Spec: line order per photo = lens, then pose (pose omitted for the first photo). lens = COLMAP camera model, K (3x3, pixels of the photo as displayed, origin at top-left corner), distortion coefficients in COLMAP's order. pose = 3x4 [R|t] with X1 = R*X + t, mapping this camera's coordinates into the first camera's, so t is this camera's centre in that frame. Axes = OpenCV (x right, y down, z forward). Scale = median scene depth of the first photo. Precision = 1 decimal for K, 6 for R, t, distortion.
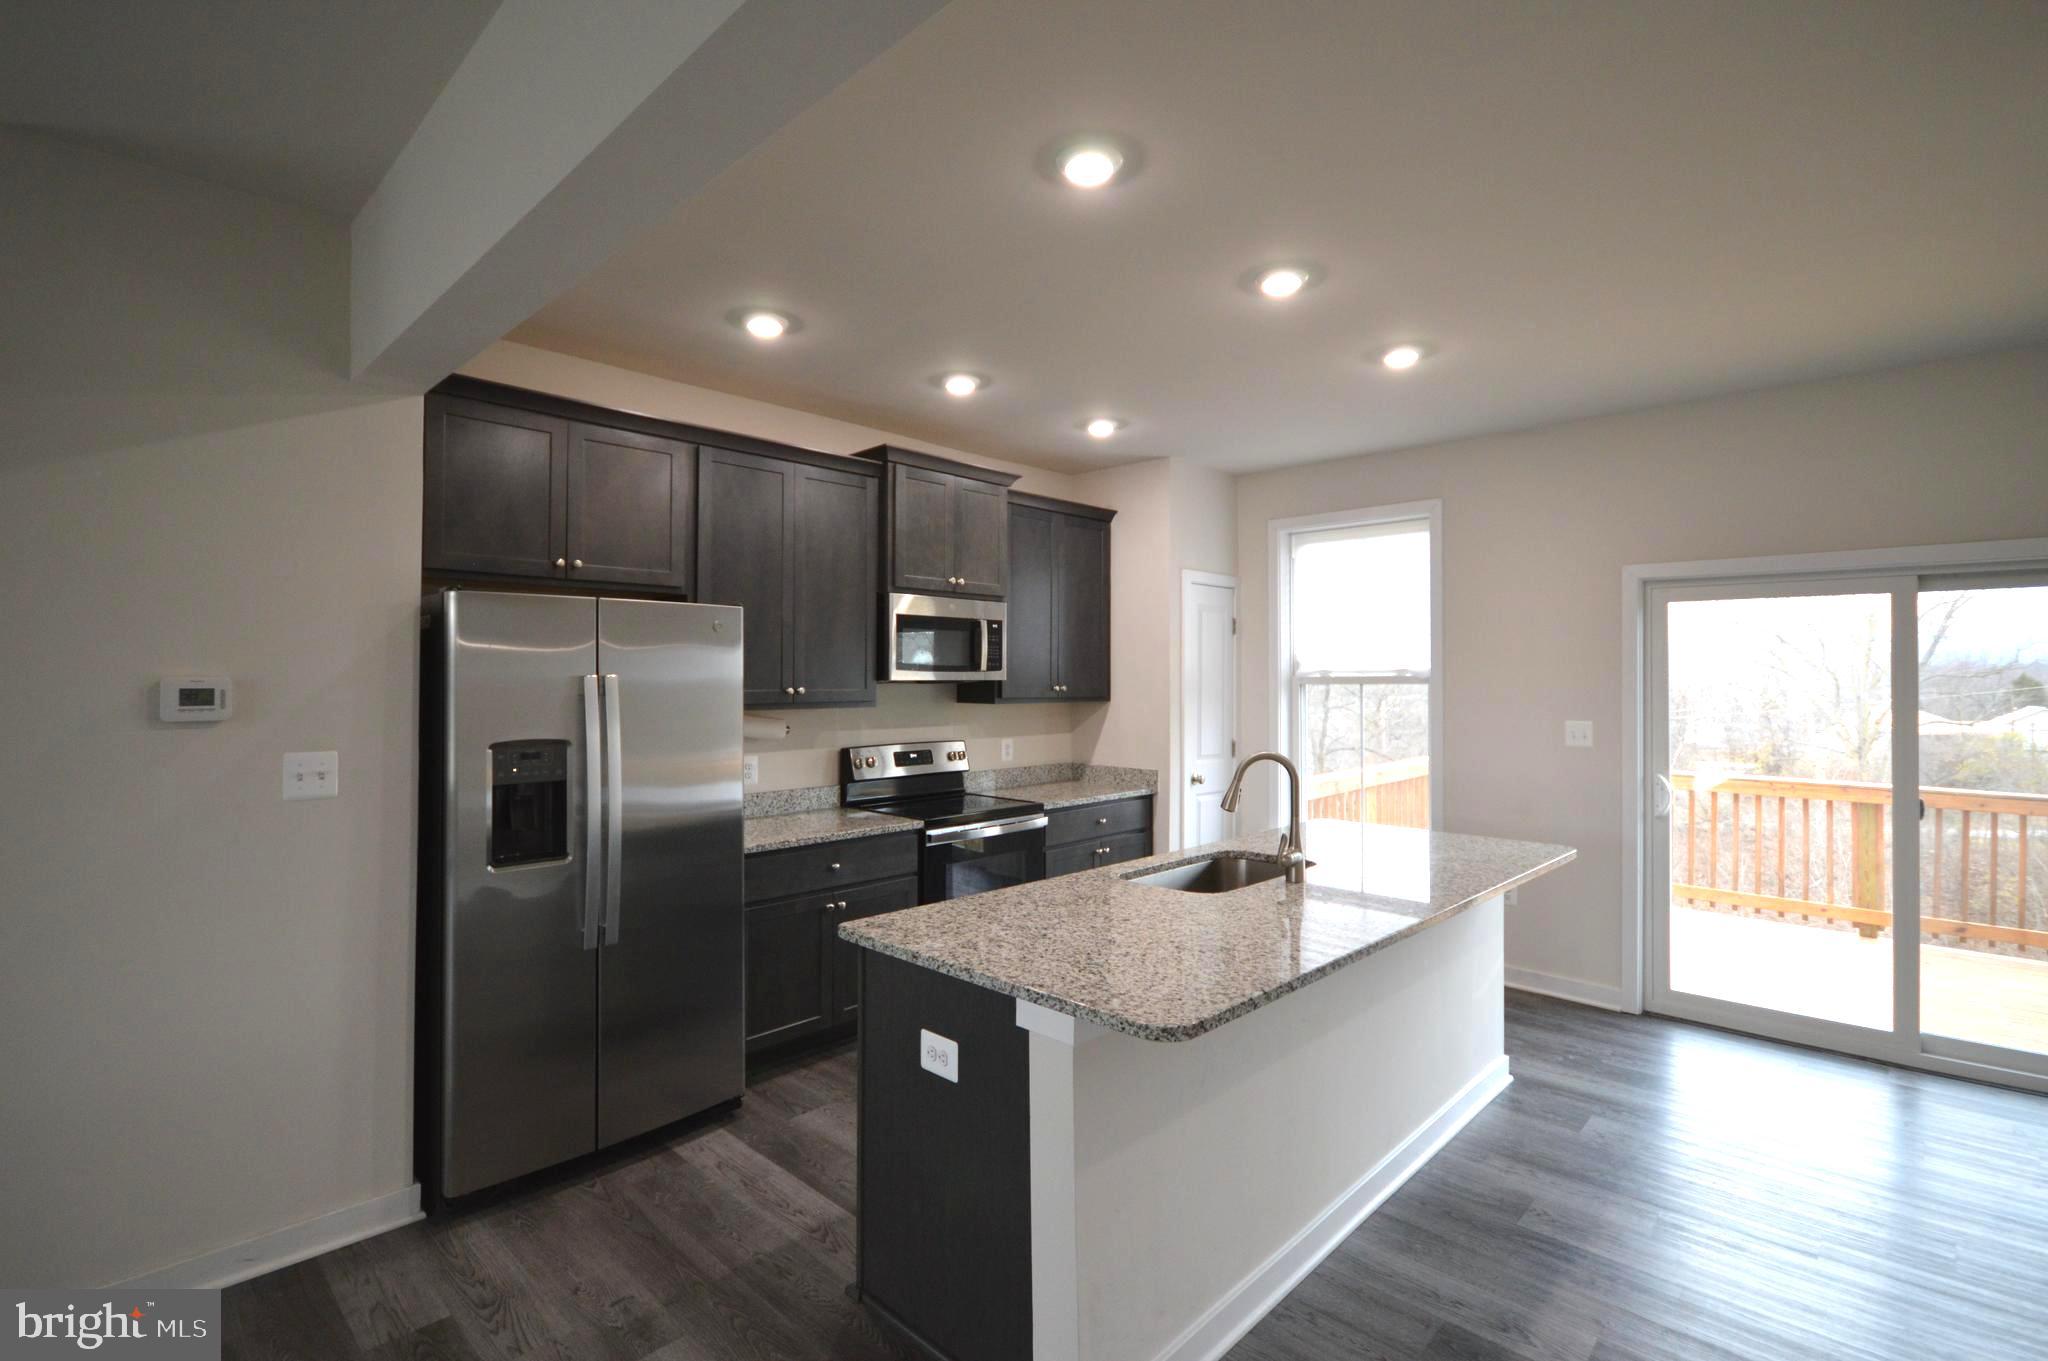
lens RADIAL K [[939.8, 0, 1021.0], [0, 939.8, 671.1], [0, 0, 1]] dist [0.023222, -0.010619]
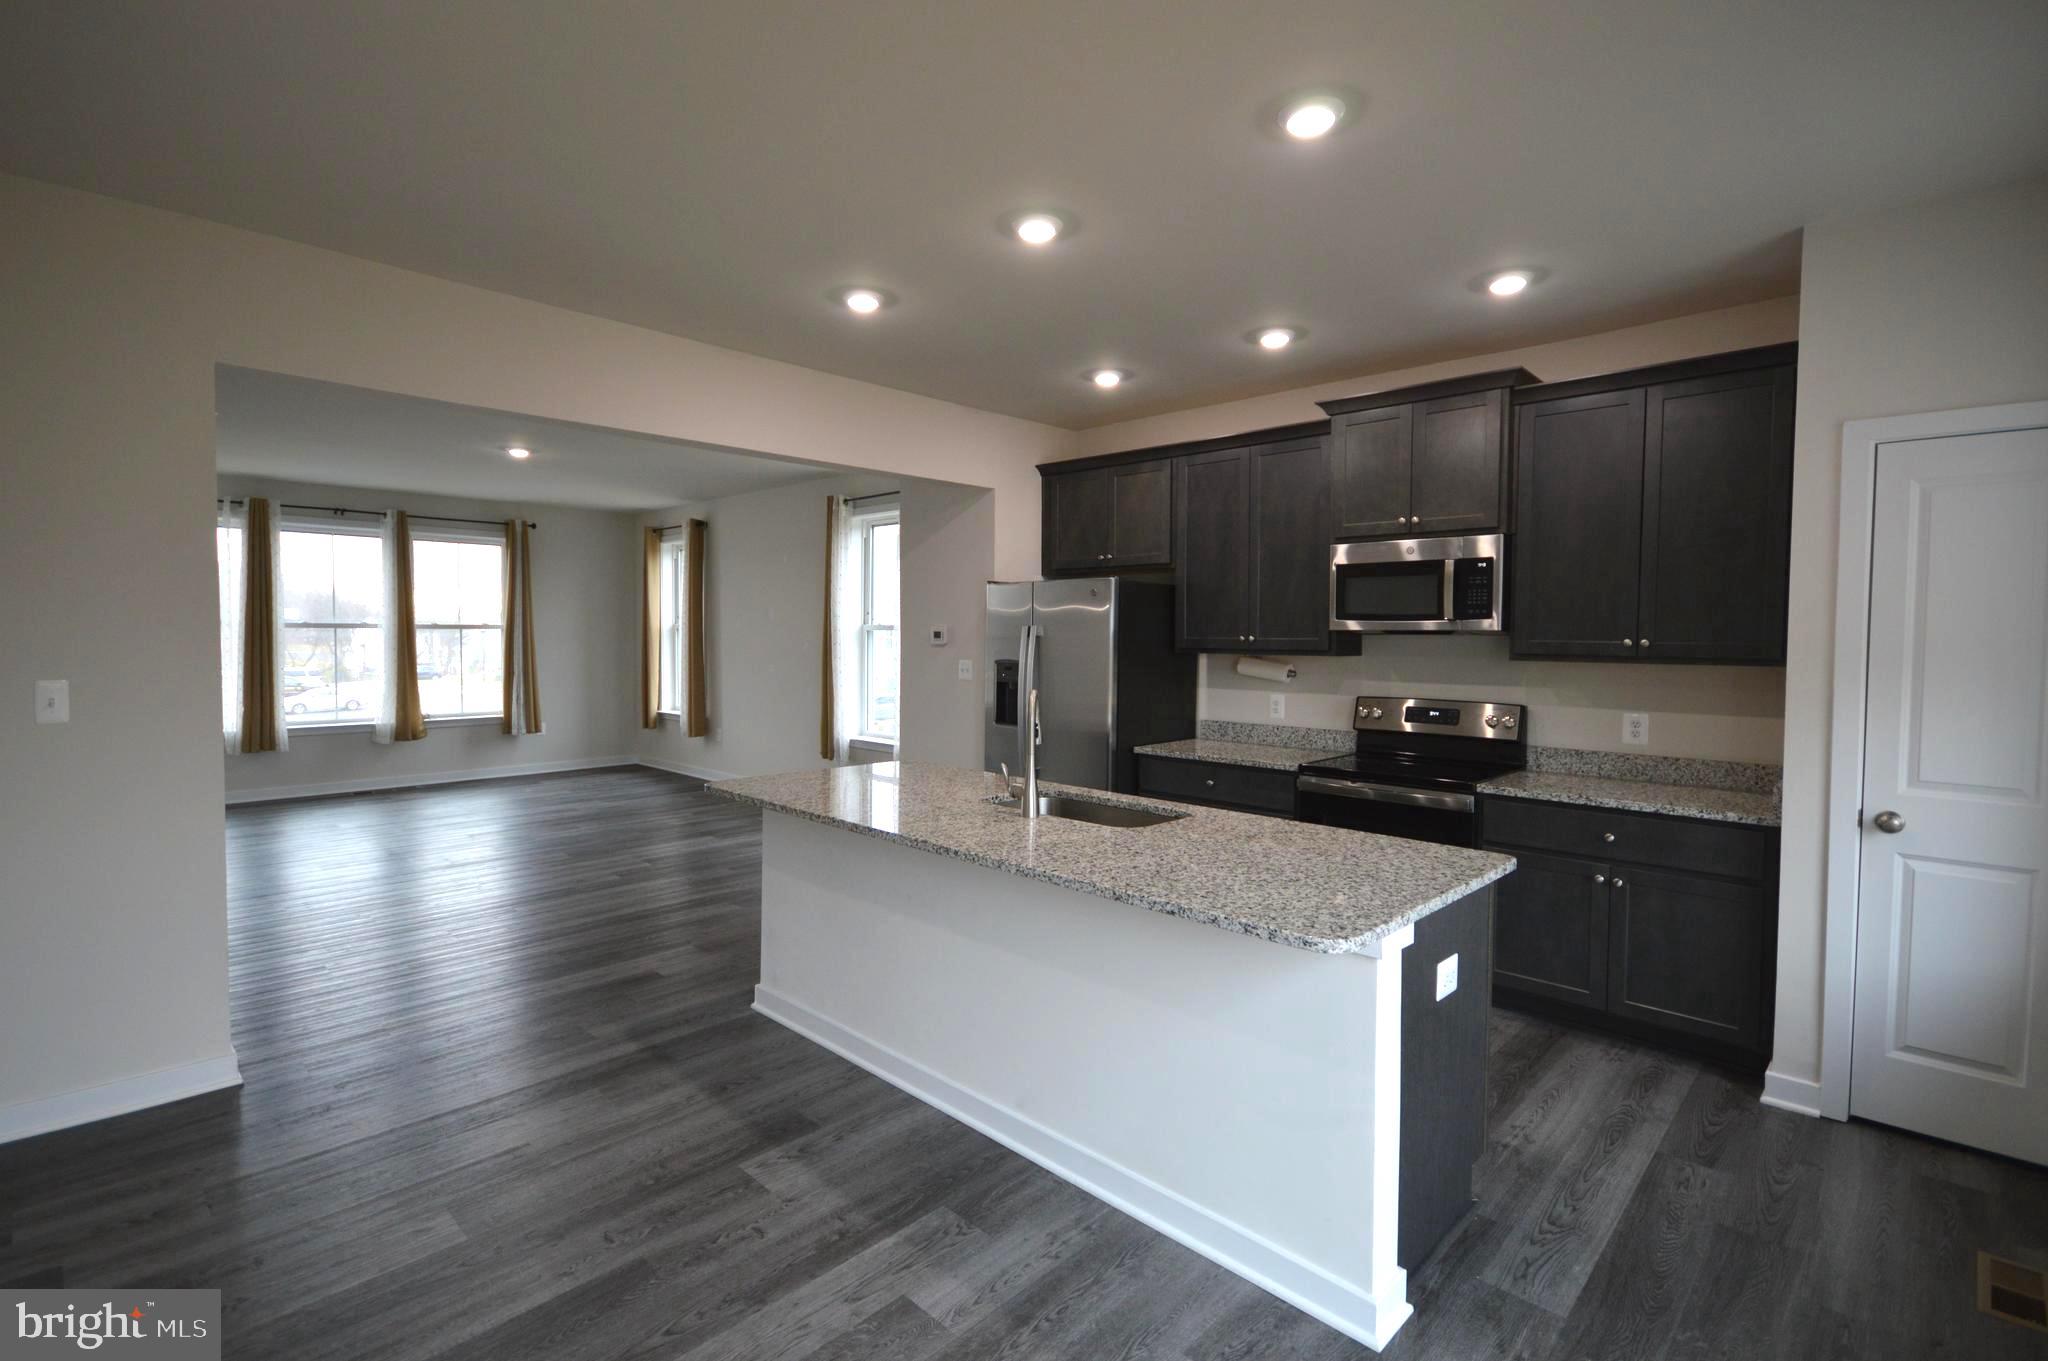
lens RADIAL K [[939.8, 0, 1021.0], [0, 939.8, 671.1], [0, 0, 1]] dist [0.023222, -0.010619]
pose [[-0.003374, 0.037324, -0.999298, 0.919143], [0.000026, 0.999303, 0.037324, 0.017028], [0.999994, 0.000100, -0.003372, 0.695190]]
